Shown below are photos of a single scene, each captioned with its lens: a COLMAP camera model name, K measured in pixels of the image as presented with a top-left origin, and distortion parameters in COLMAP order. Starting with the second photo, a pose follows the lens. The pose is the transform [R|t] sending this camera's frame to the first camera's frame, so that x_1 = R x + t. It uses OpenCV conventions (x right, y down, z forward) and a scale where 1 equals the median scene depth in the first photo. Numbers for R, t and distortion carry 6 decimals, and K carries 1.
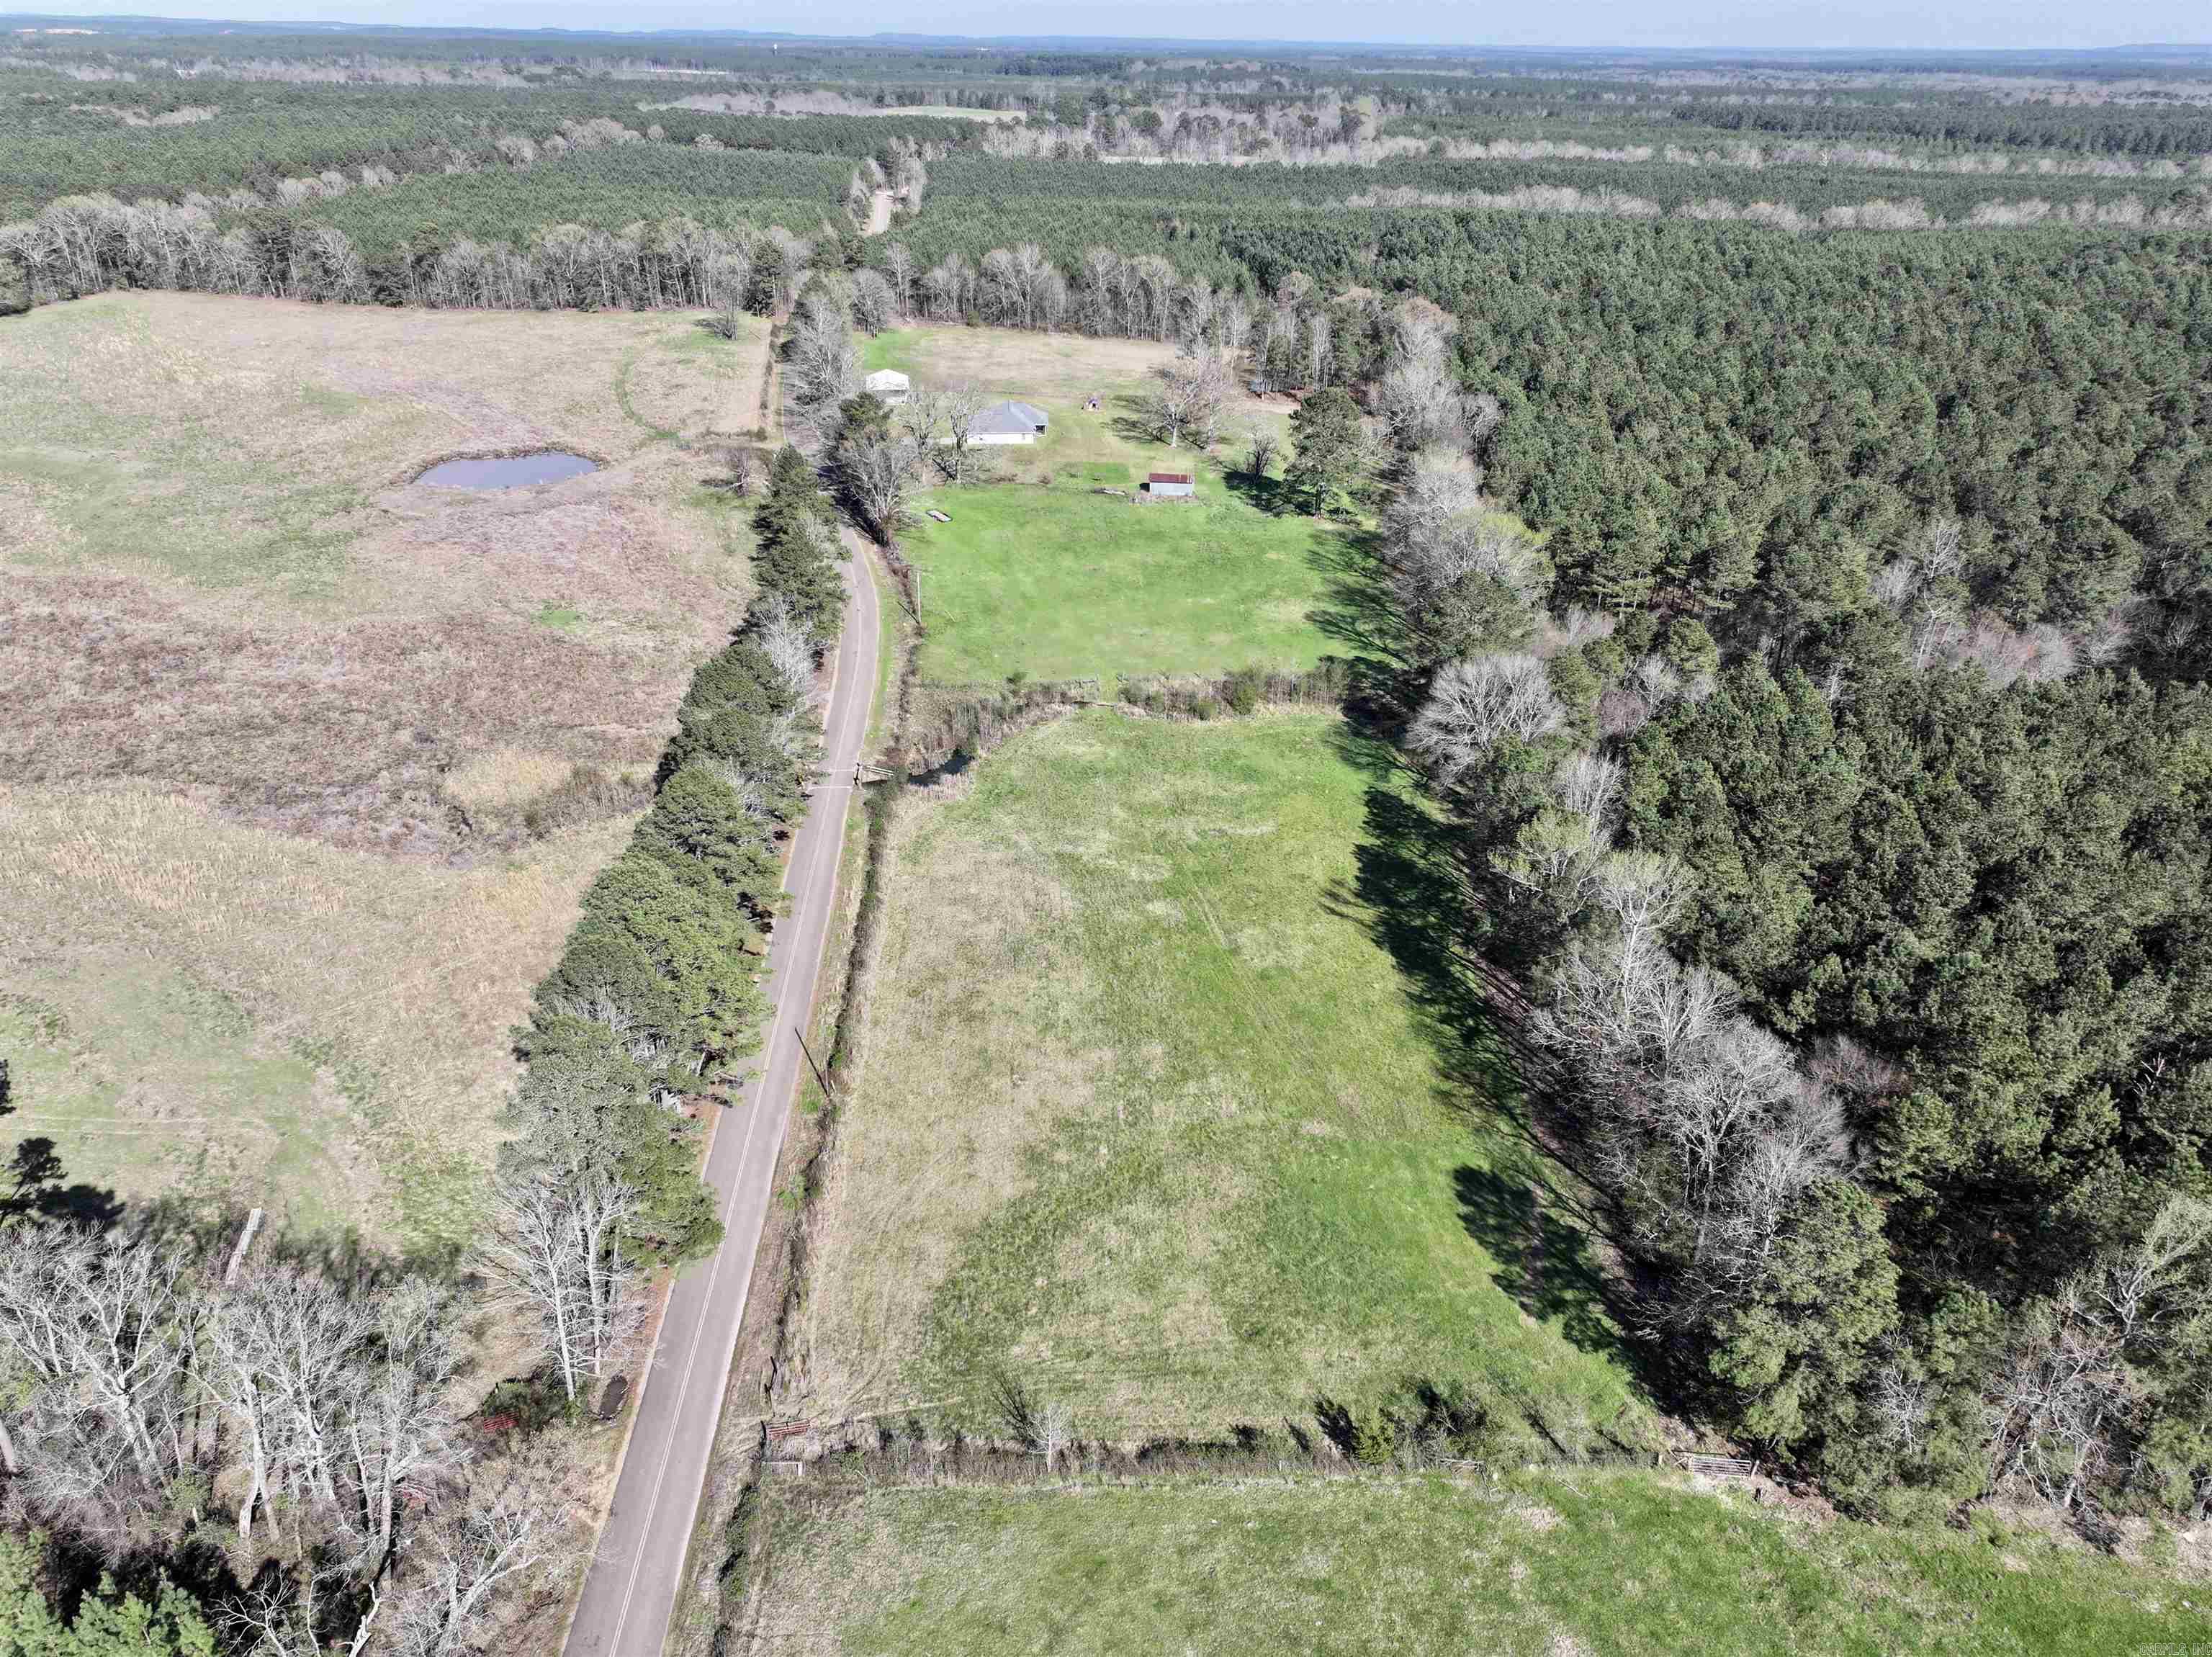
lens RADIAL K [[1559.5, 0, 1106.0], [0, 1559.5, 828.5], [0, 0, 1]] dist [0.005591, -0.000296]
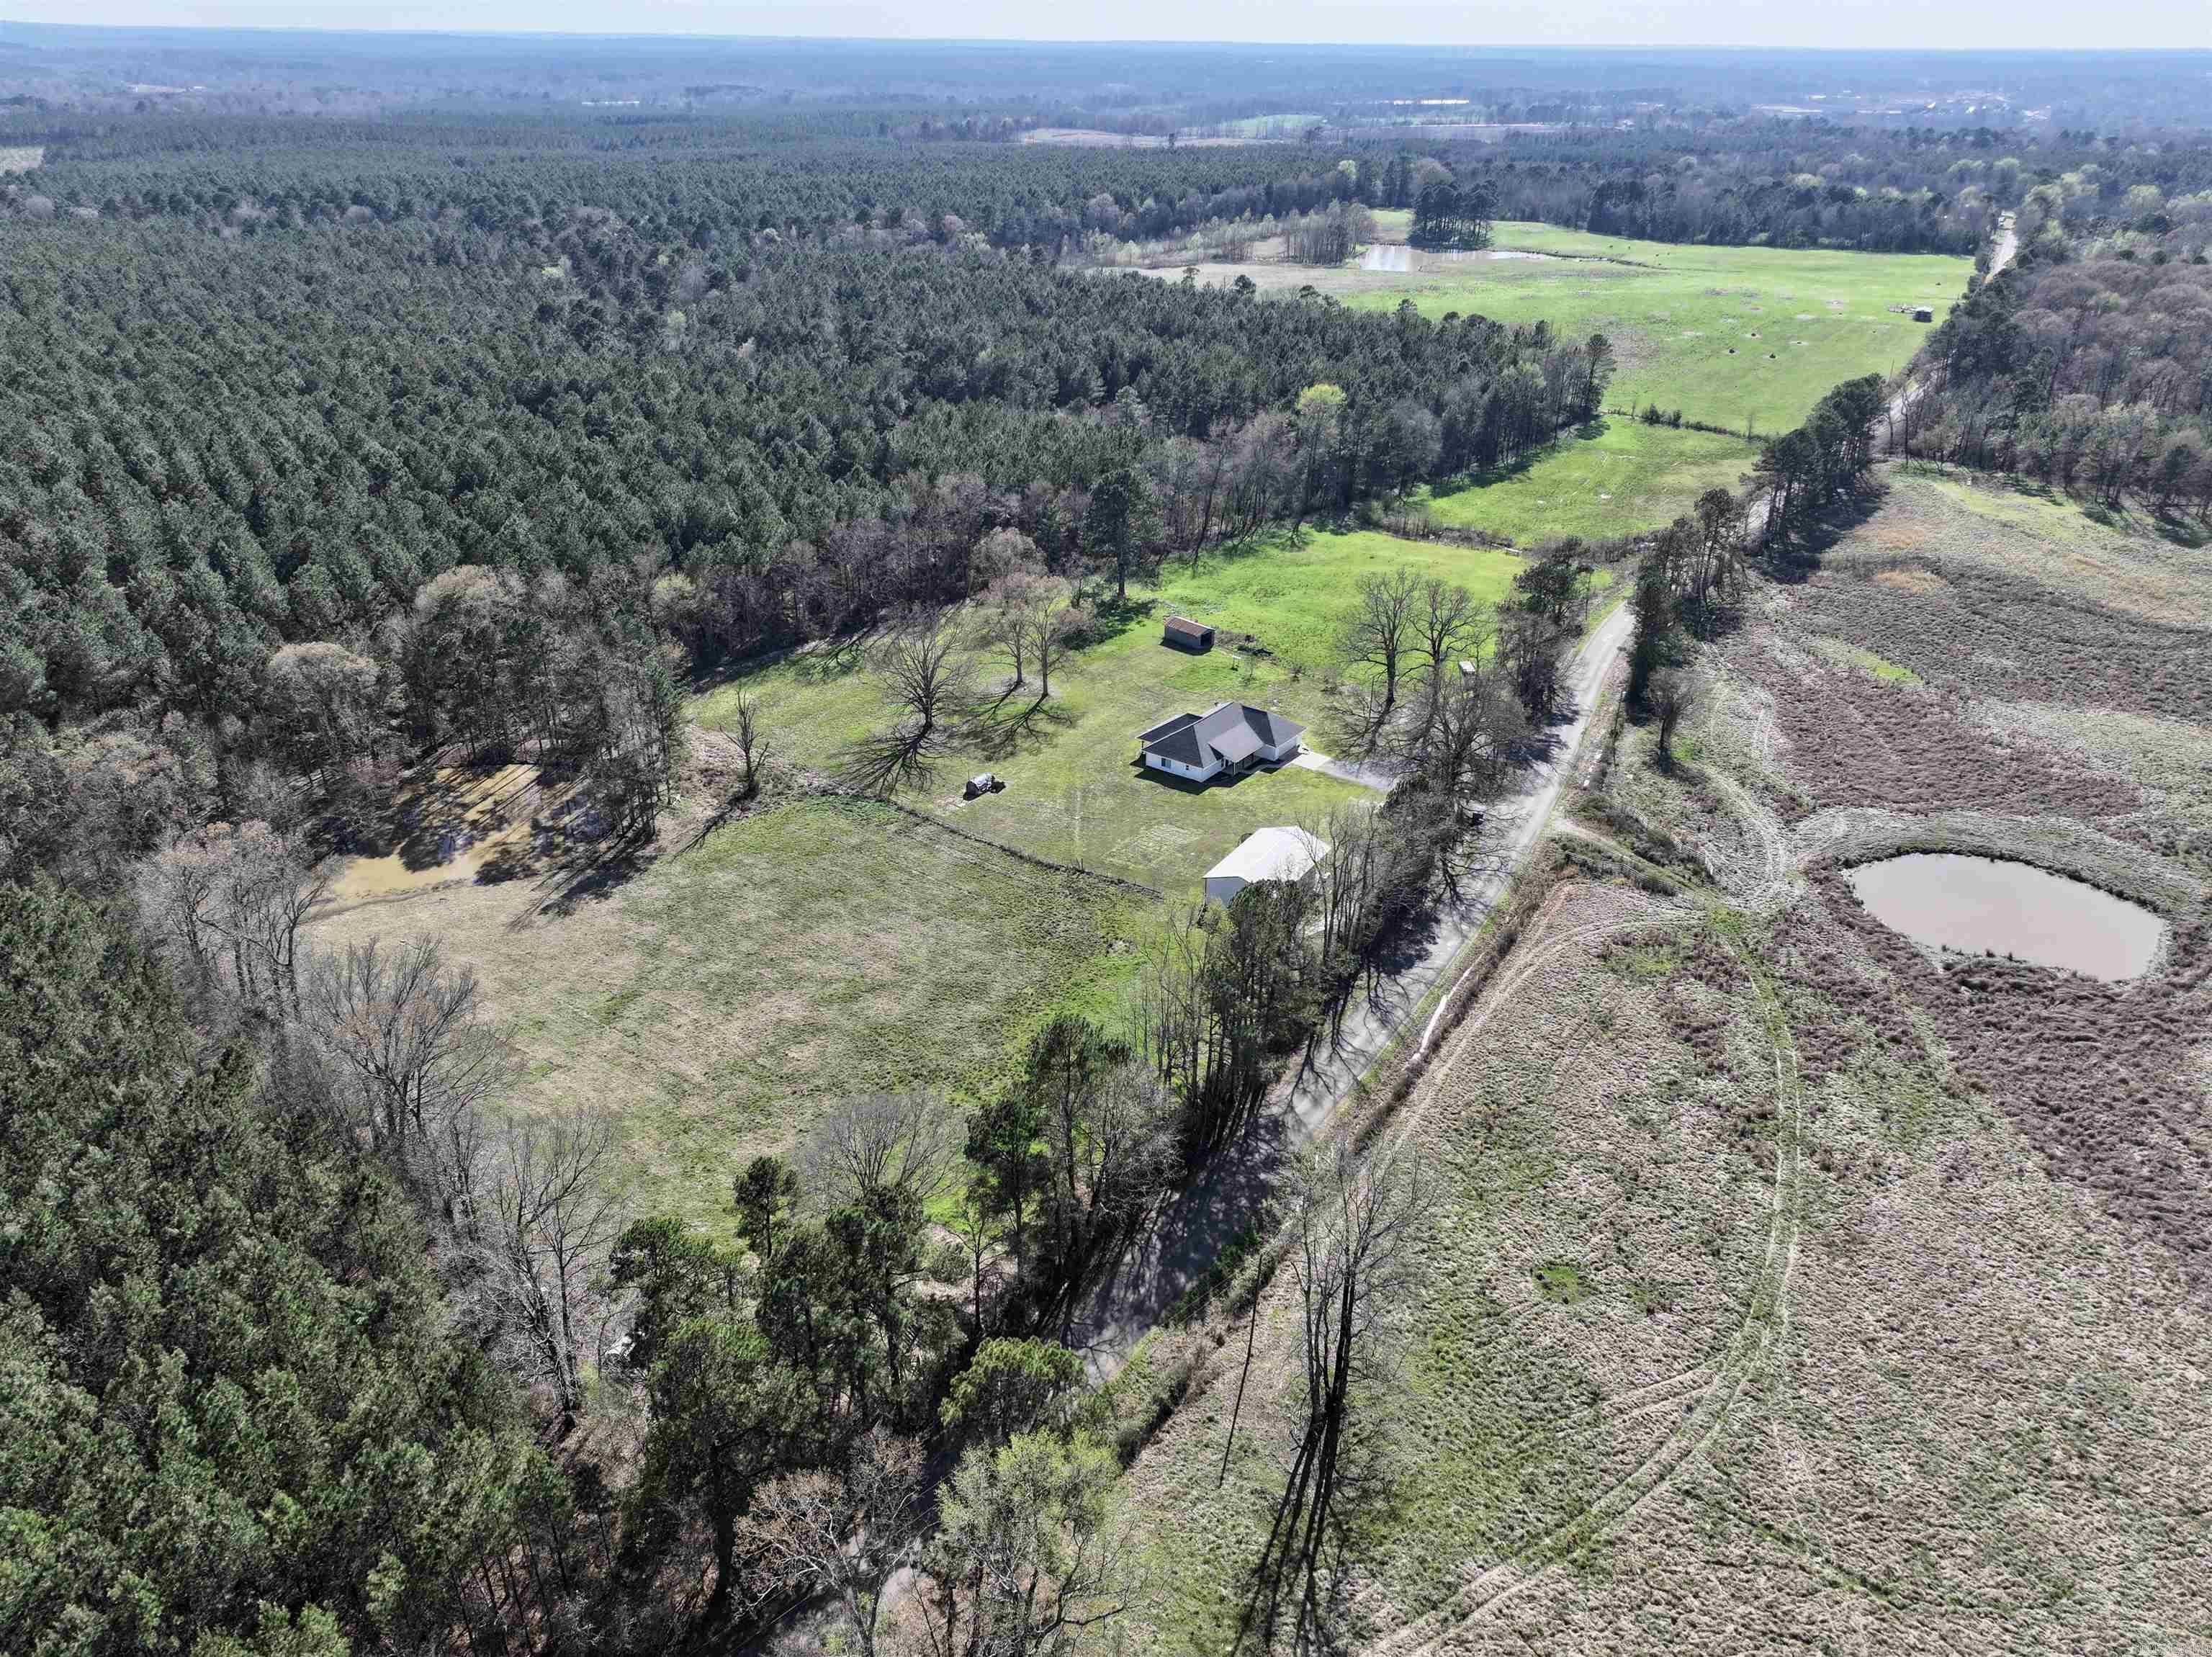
lens RADIAL K [[1559.5, 0, 1106.0], [0, 1559.5, 828.5], [0, 0, 1]] dist [0.005591, -0.000296]
pose [[-0.771406, -0.296741, 0.562919, -0.777107], [0.277950, 0.638642, 0.717551, -1.365123], [-0.572431, 0.709986, -0.410173, 2.512884]]
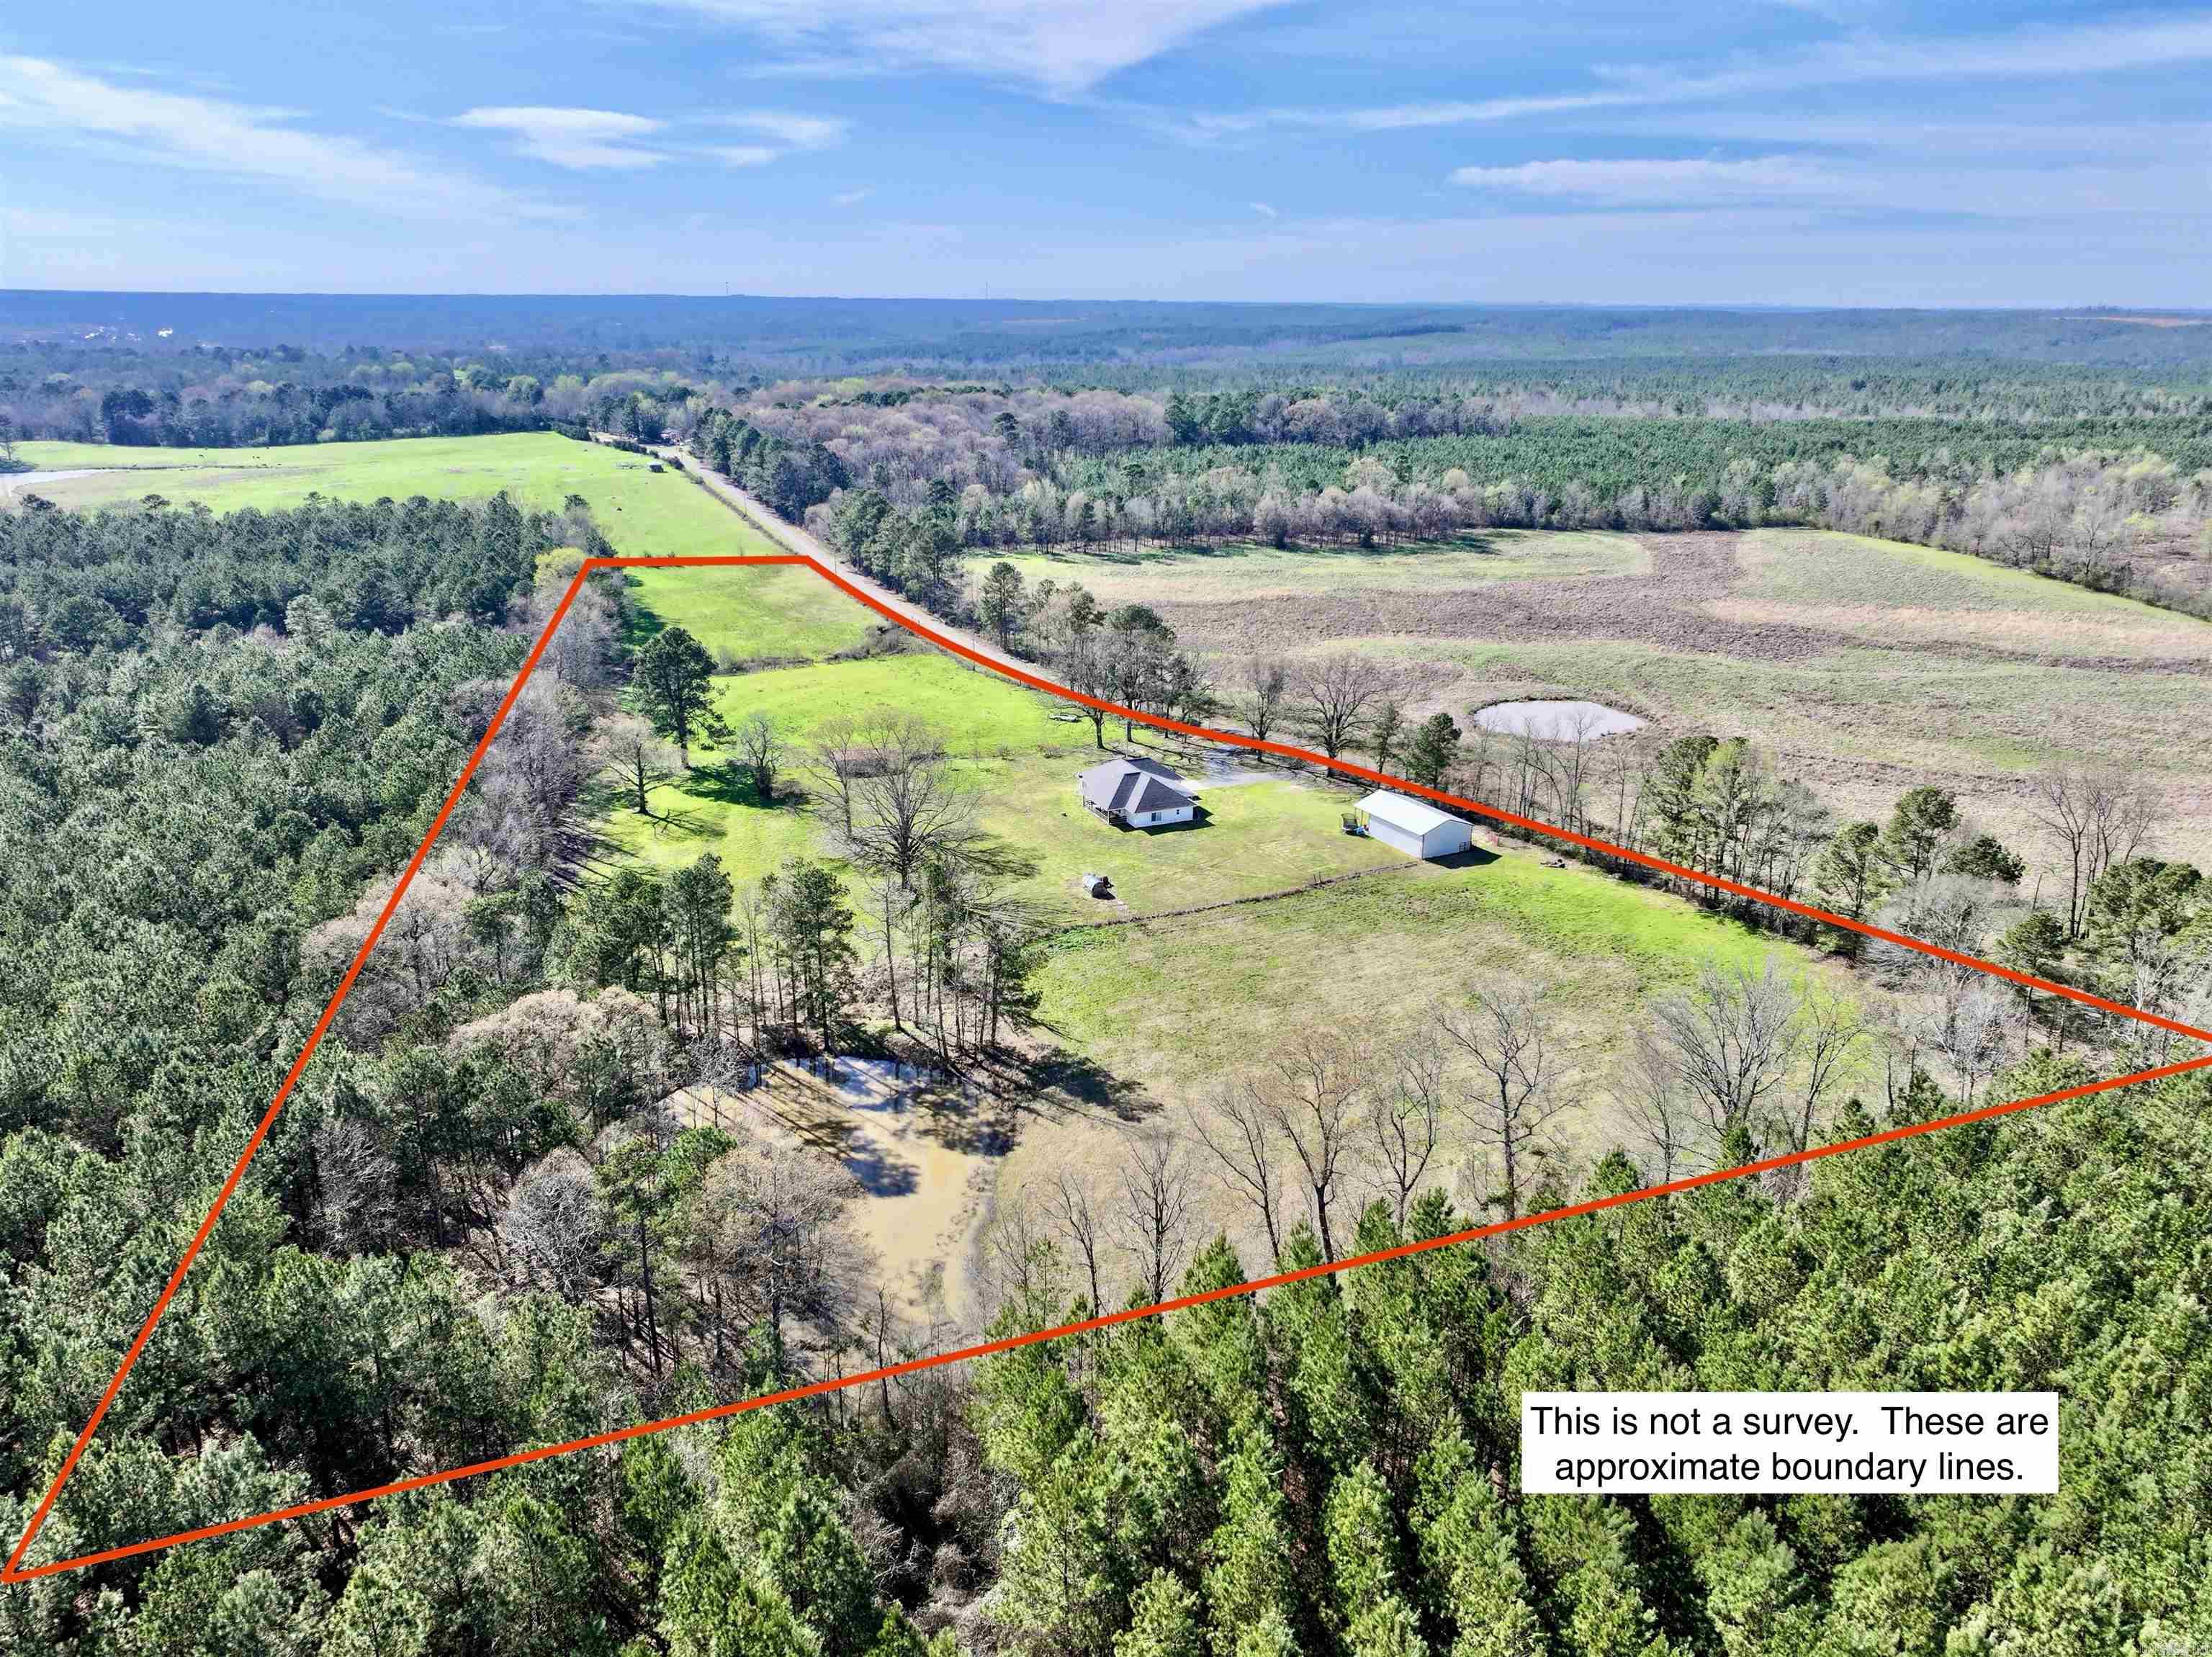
lens RADIAL K [[1559.5, 0, 1106.0], [0, 1559.5, 828.5], [0, 0, 1]] dist [0.005591, -0.000296]
pose [[-0.929655, 0.103431, -0.353615, 0.386194], [-0.180592, 0.708650, 0.682057, -1.368304], [0.321135, 0.697937, -0.640121, 2.763641]]
